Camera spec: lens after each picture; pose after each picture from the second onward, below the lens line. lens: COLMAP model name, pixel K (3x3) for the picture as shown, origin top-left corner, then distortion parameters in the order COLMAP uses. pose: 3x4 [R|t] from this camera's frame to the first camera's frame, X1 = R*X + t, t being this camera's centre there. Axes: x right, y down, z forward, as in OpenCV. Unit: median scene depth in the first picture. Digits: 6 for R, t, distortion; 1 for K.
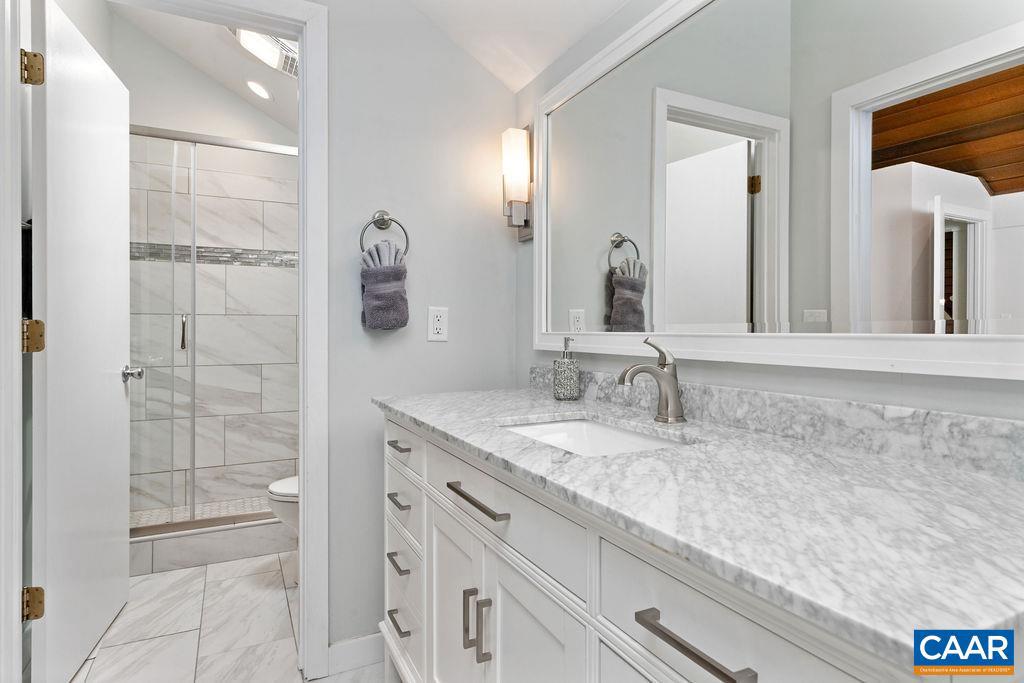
lens RADIAL K [[576.2, 0, 503.8], [0, 576.2, 332.9], [0, 0, 1]] dist [0.008937, -0.003510]
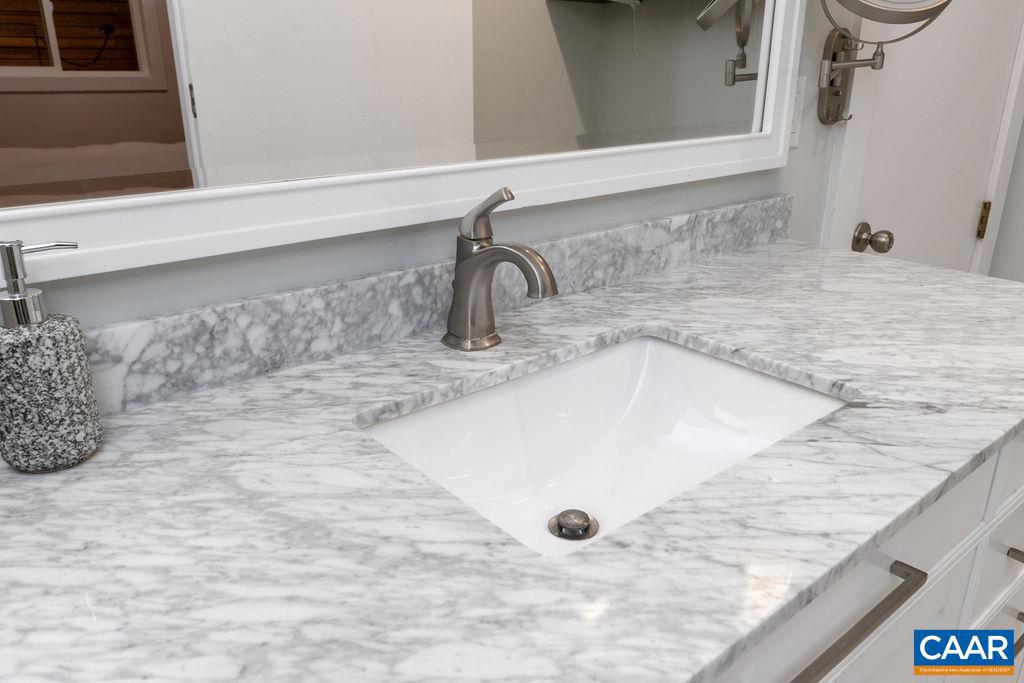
lens RADIAL K [[761.8, 0, 515.1], [0, 761.8, 341.1], [0, 0, 1]] dist [0.003032, 0.002212]
pose [[-0.240756, -0.336037, 0.910558, -0.401195], [0.007390, 0.937491, 0.347930, -0.101133], [-0.970557, 0.090496, -0.223224, 1.255188]]
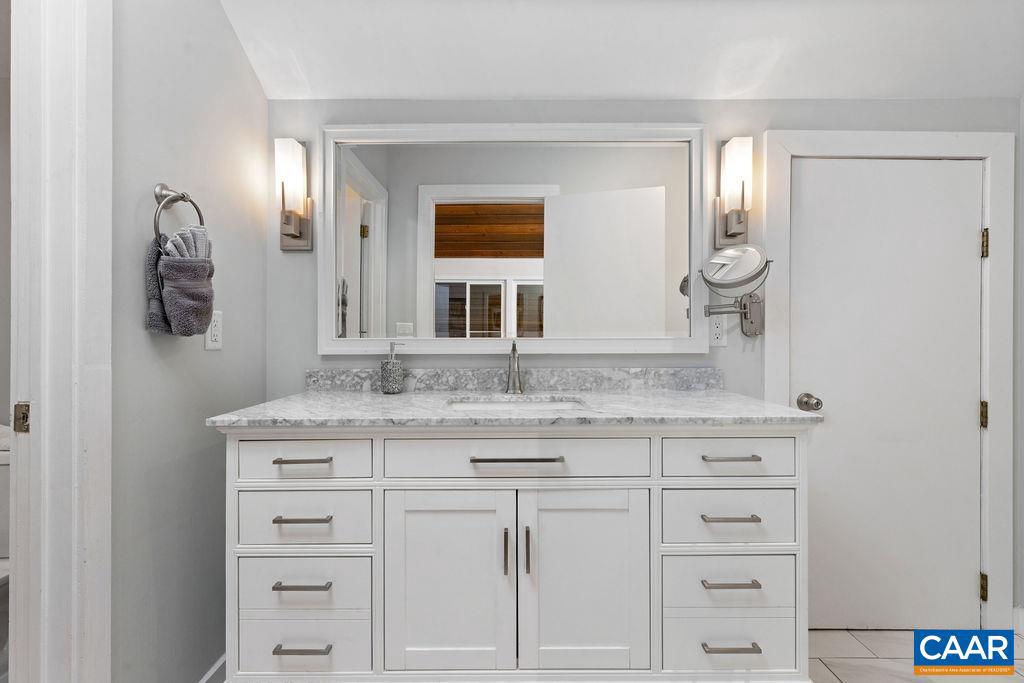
lens RADIAL K [[472.6, 0, 518.5], [0, 472.6, 337.9], [0, 0, 1]] dist [0.003271, -0.001172]
pose [[0.426174, -0.007279, 0.904612, -0.999607], [0.007417, 0.999962, 0.004552, -0.006264], [-0.904611, 0.004770, 0.426212, 0.482905]]
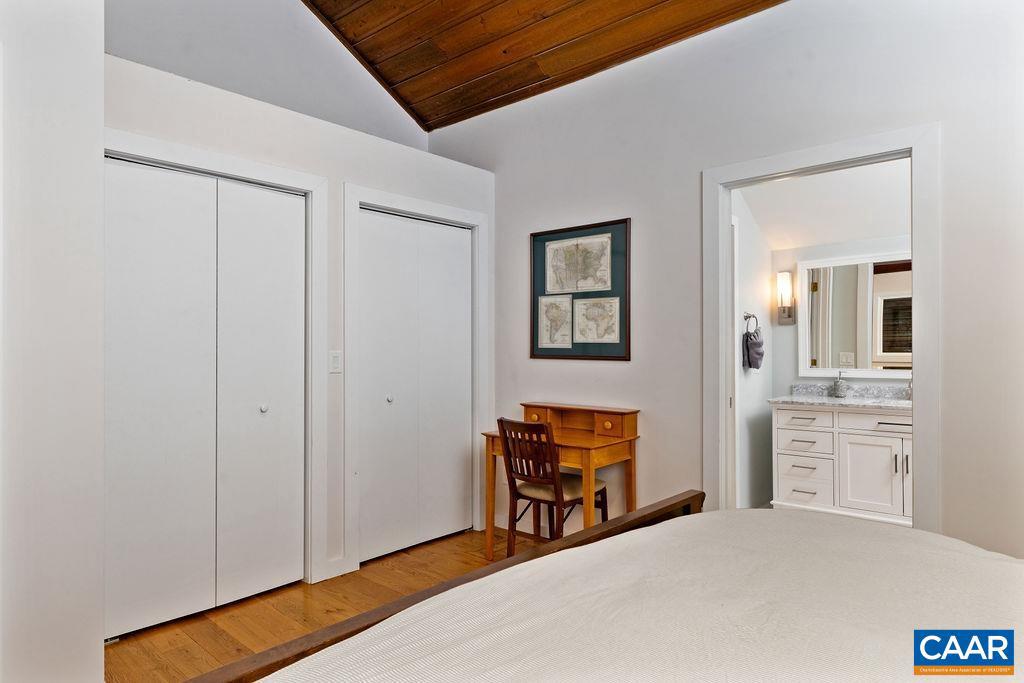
lens RADIAL K [[614.5, 0, 514.3], [0, 614.5, 344.5], [0, 0, 1]] dist [0.009639, 0.001307]
pose [[0.921407, -0.005895, 0.388555, -3.101192], [0.011285, 0.999869, -0.011593, -0.129661], [-0.388436, 0.015067, 0.921353, -1.207207]]
